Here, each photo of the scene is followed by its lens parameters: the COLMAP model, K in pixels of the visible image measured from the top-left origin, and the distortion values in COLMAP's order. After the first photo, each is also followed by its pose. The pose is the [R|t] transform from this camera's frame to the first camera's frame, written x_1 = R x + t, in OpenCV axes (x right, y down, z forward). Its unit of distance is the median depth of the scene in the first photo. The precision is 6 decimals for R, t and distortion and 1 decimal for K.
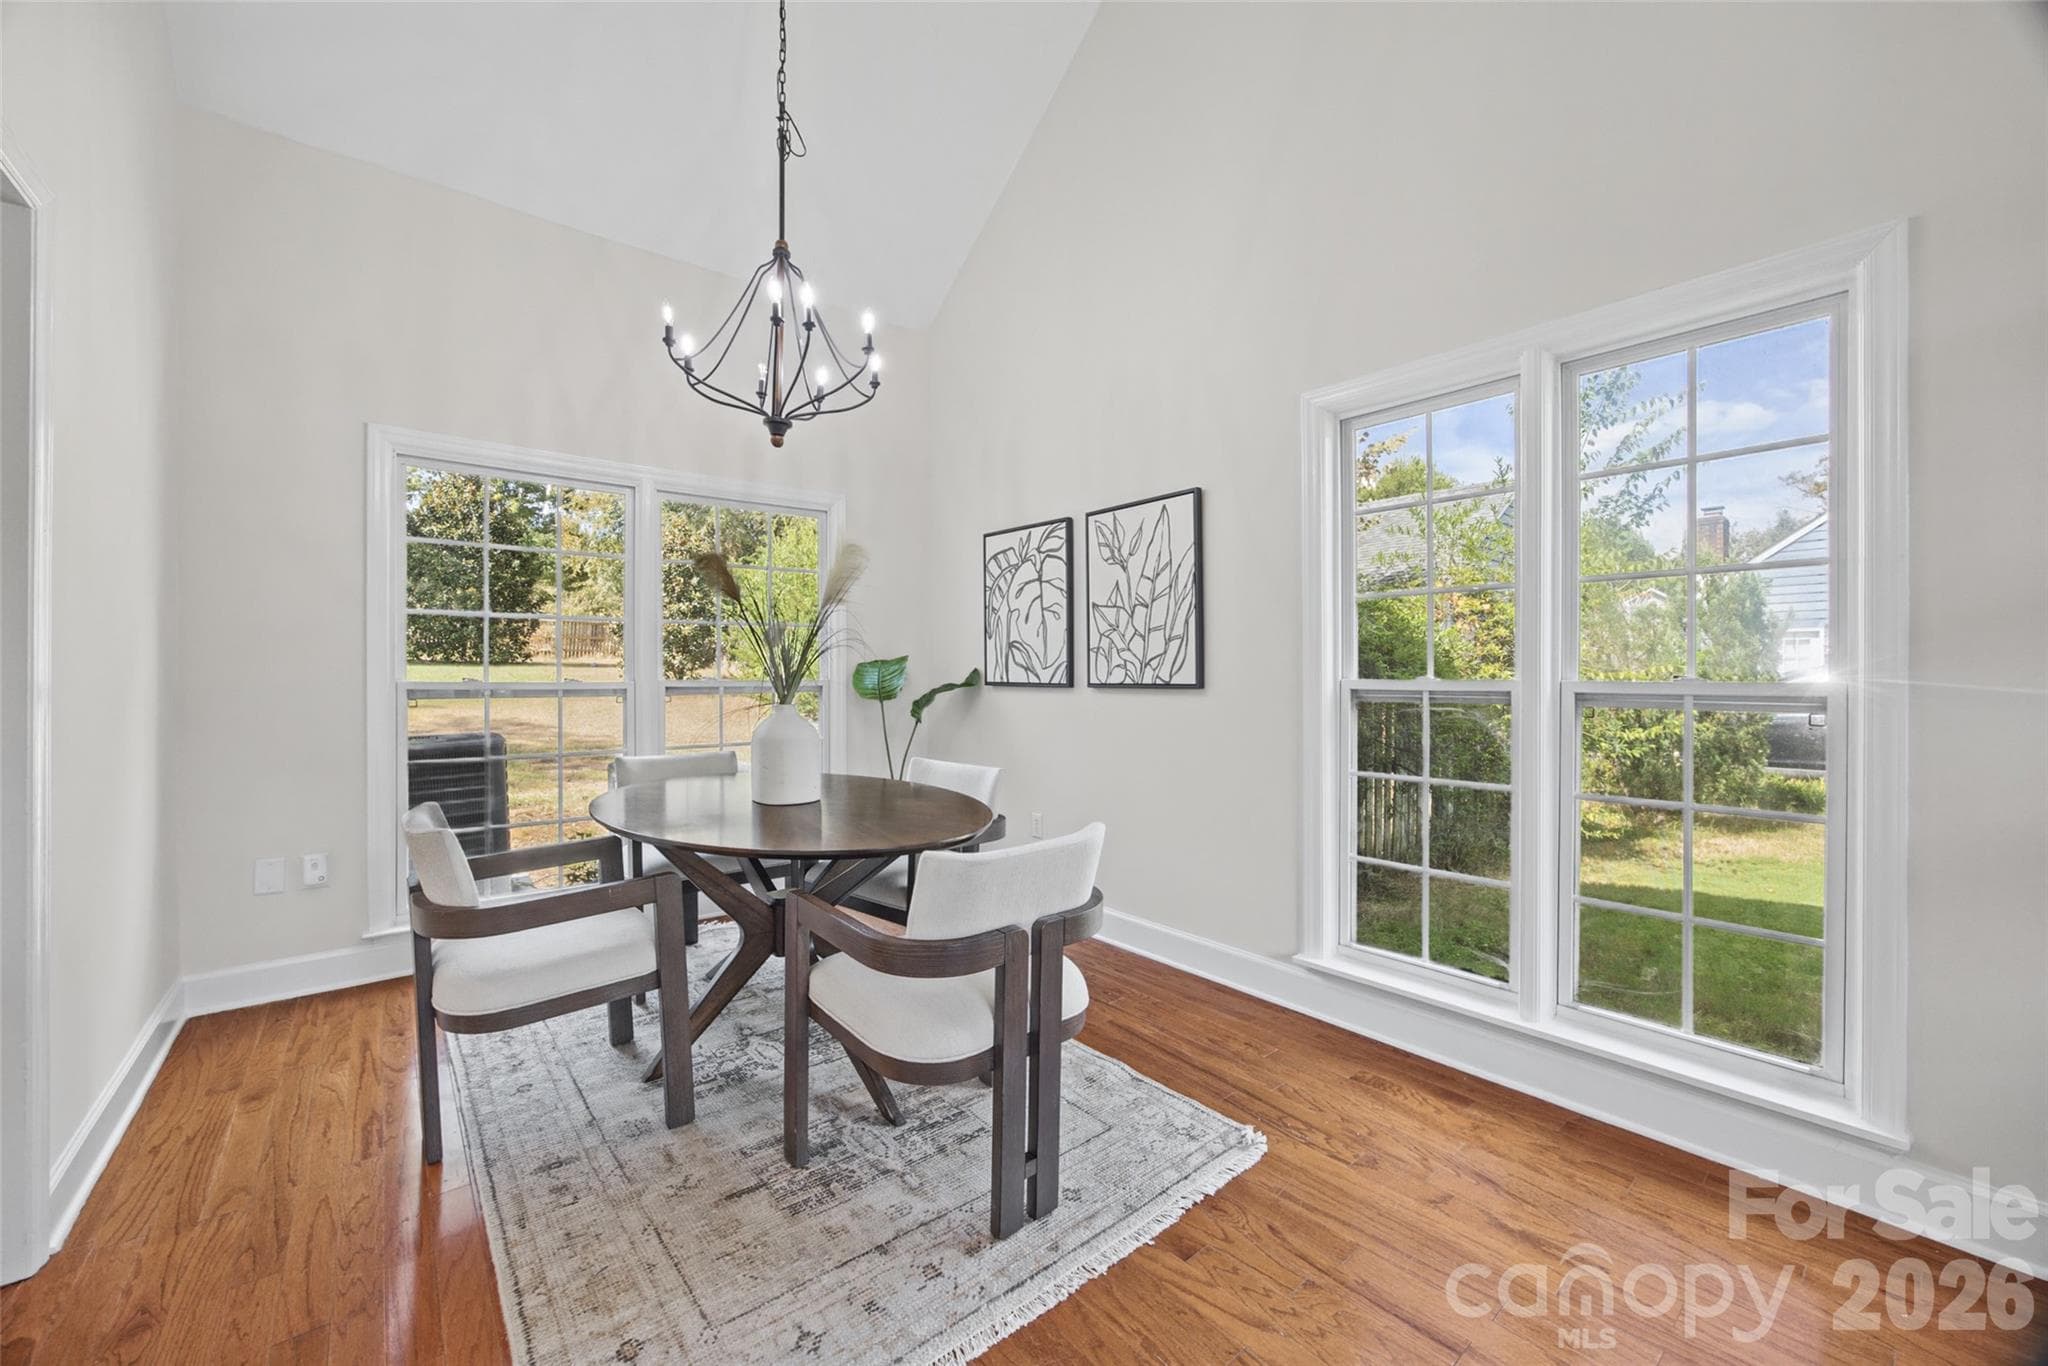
lens RADIAL K [[782.9, 0, 1018.5], [0, 782.9, 674.0], [0, 0, 1]] dist [-0.033873, 0.010682]
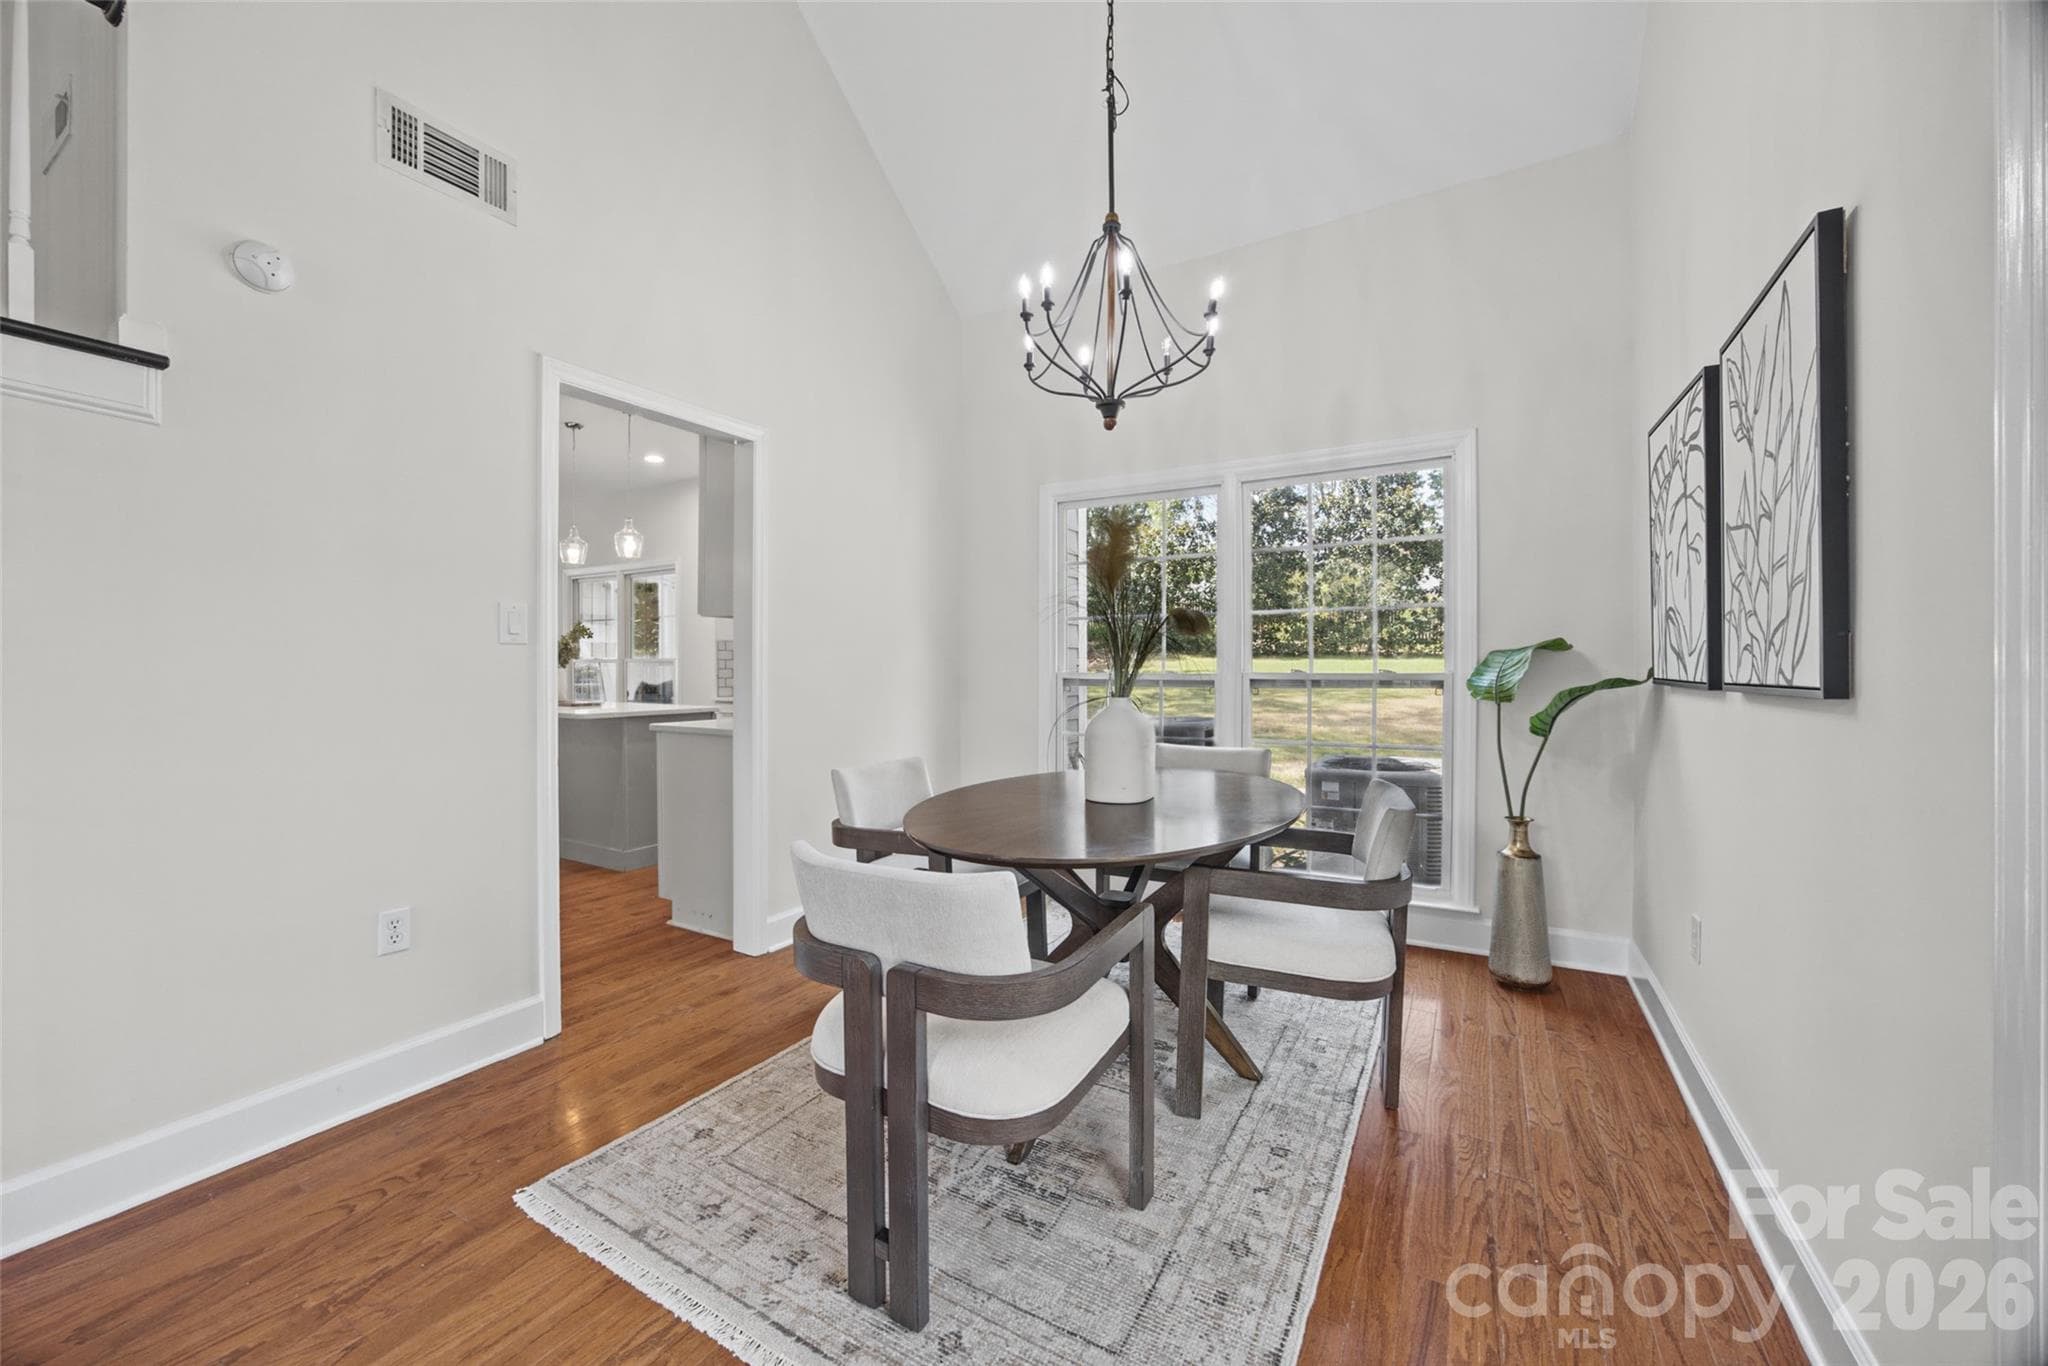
lens RADIAL K [[782.9, 0, 1018.5], [0, 782.9, 674.0], [0, 0, 1]] dist [-0.033873, 0.010682]
pose [[0.347158, 0.009125, -0.937762, 0.557496], [0.000371, 0.999951, 0.009867, 0.000895], [0.937807, -0.003773, 0.347138, 0.556941]]
